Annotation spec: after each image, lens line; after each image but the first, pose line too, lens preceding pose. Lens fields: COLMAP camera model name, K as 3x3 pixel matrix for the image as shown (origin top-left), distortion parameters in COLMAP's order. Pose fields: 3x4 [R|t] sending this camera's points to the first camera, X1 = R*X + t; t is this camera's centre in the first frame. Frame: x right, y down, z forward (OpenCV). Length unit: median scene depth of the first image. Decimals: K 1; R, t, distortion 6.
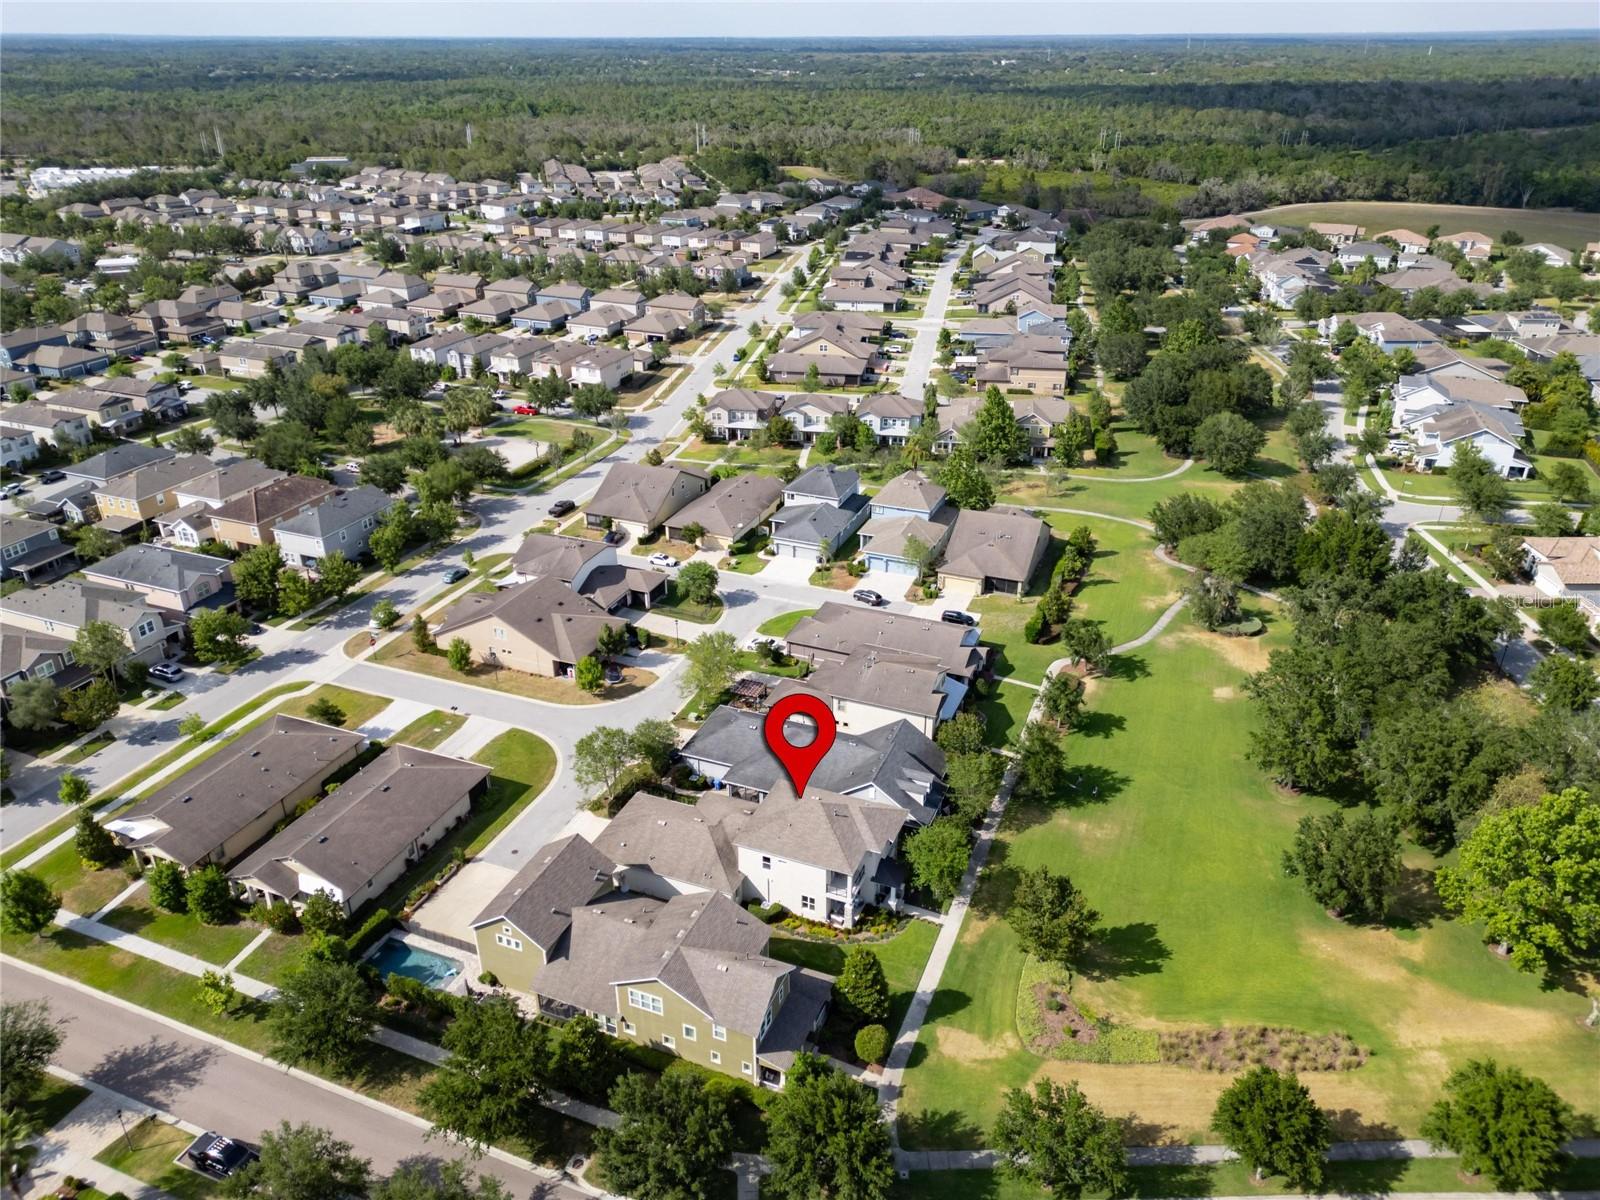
lens RADIAL K [[1121.4, 0, 804.5], [0, 1121.4, 594.0], [0, 0, 1]] dist [0.063593, -0.057303]
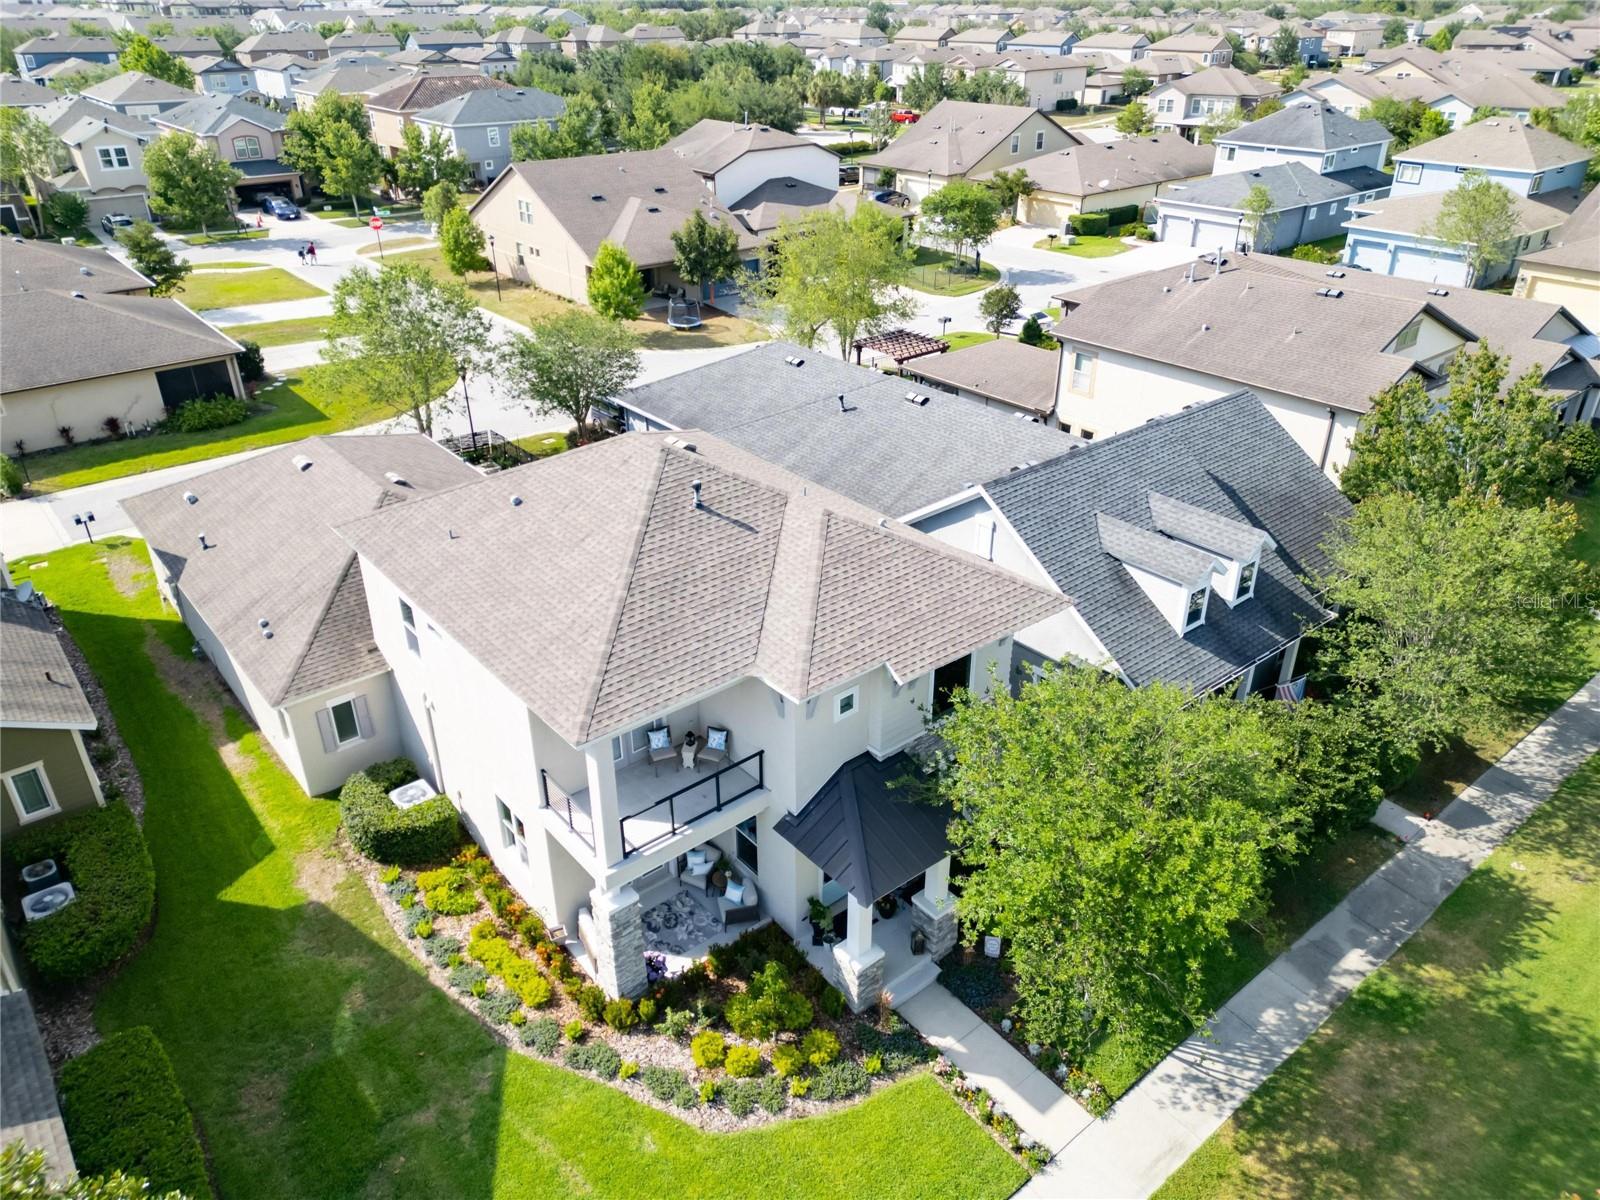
lens RADIAL K [[1121.4, 0, 804.8], [0, 1121.4, 595.1], [0, 0, 1]] dist [0.063593, -0.057303]
pose [[0.878679, 0.225601, -0.420746, 0.092609], [-0.210515, 0.974089, 0.082663, 0.121159], [0.428493, 0.015939, 0.903404, 0.509403]]
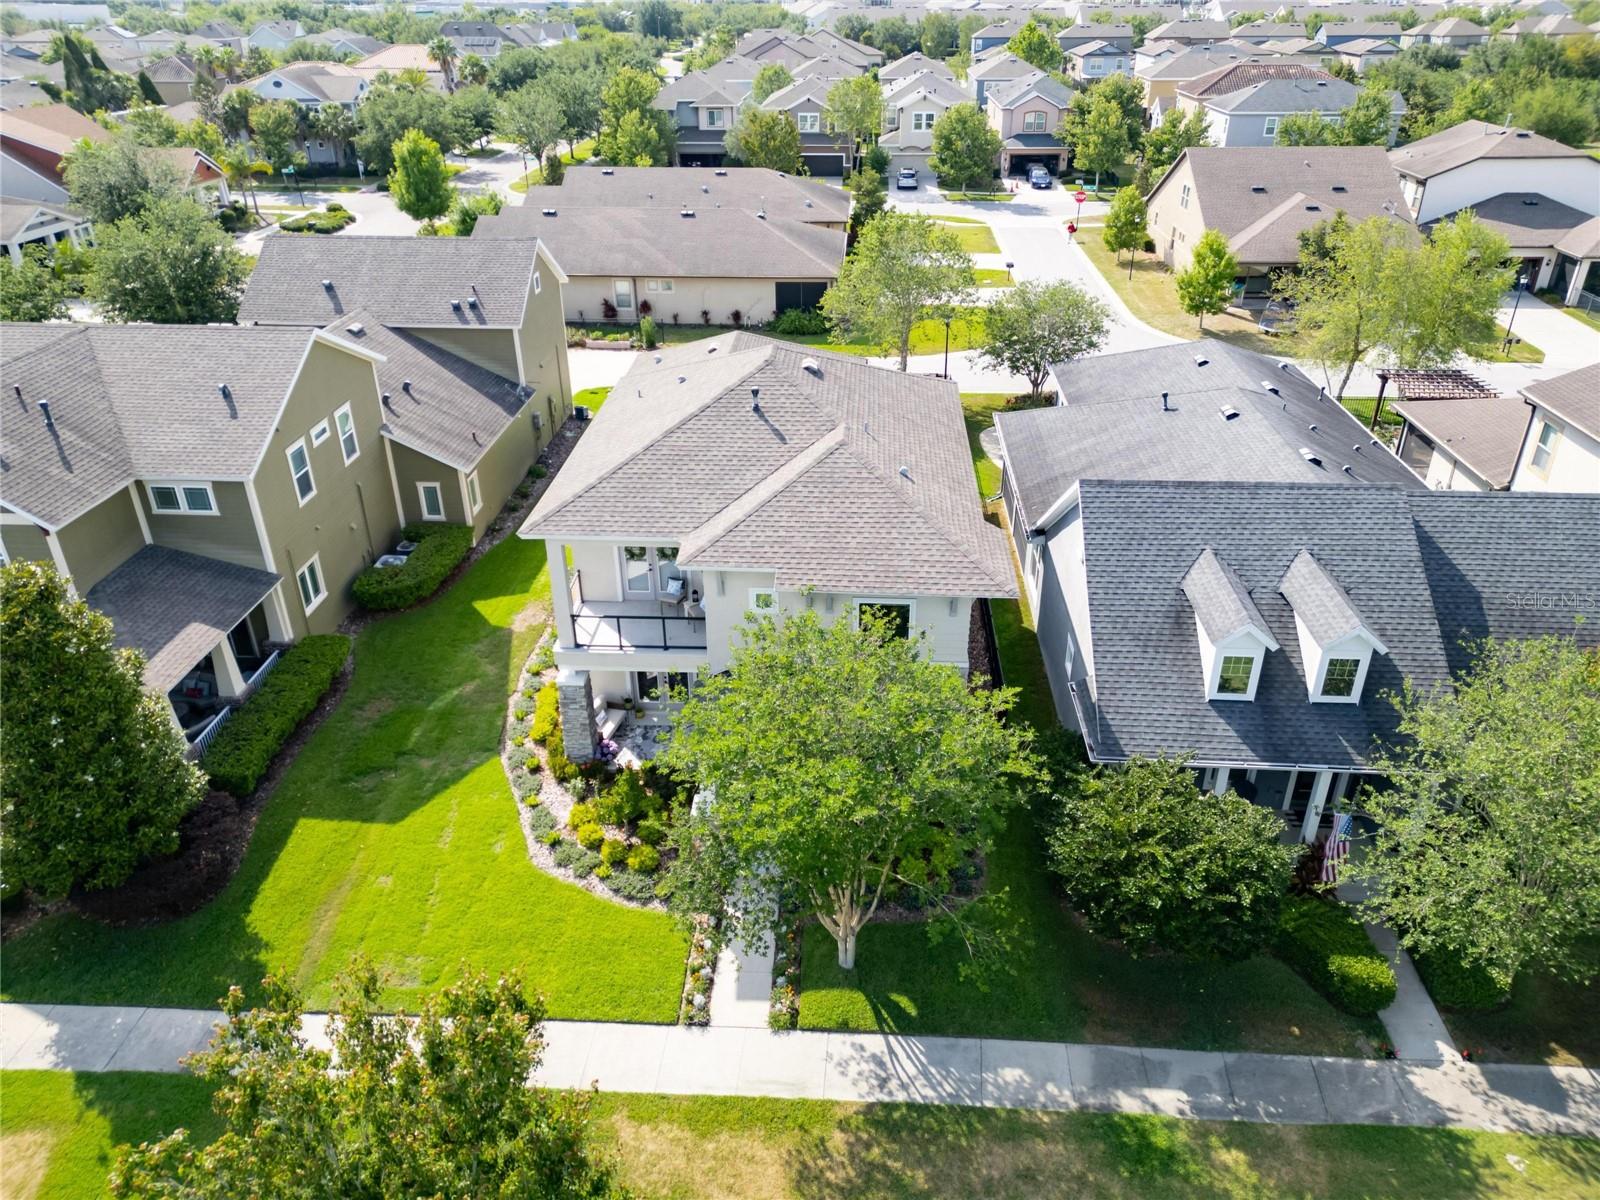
lens RADIAL K [[1121.4, 0, 799.0], [0, 1121.4, 593.3], [0, 0, 1]] dist [0.063593, -0.057303]
pose [[0.317626, 0.450495, -0.834367, 0.172479], [-0.415856, 0.856976, 0.304394, 0.094497], [0.852160, 0.250293, 0.459539, 0.568283]]
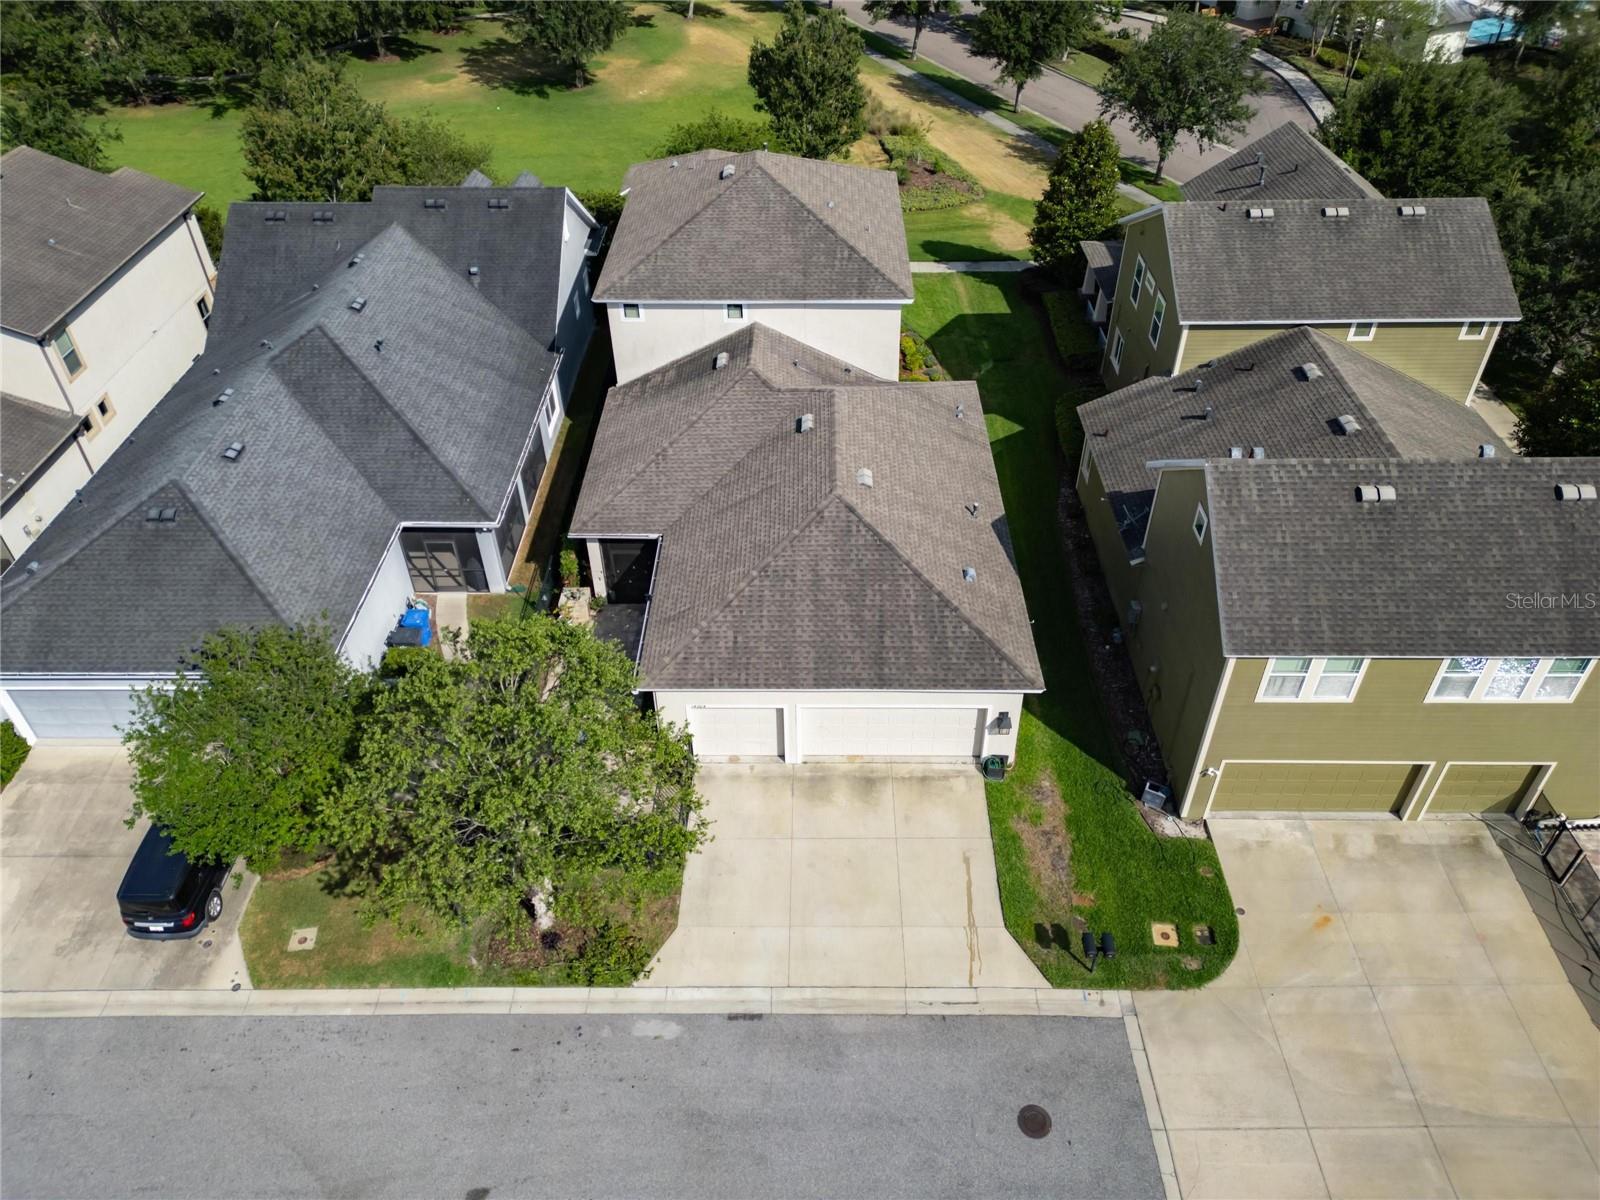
lens RADIAL K [[1121.4, 0, 800.0], [0, 1121.4, 599.2], [0, 0, 1]] dist [0.063593, -0.057303]
pose [[-0.363138, -0.588066, 0.722709, -0.230252], [0.422887, 0.587140, 0.690241, 0.009847], [-0.830239, 0.556277, 0.035473, 0.673674]]
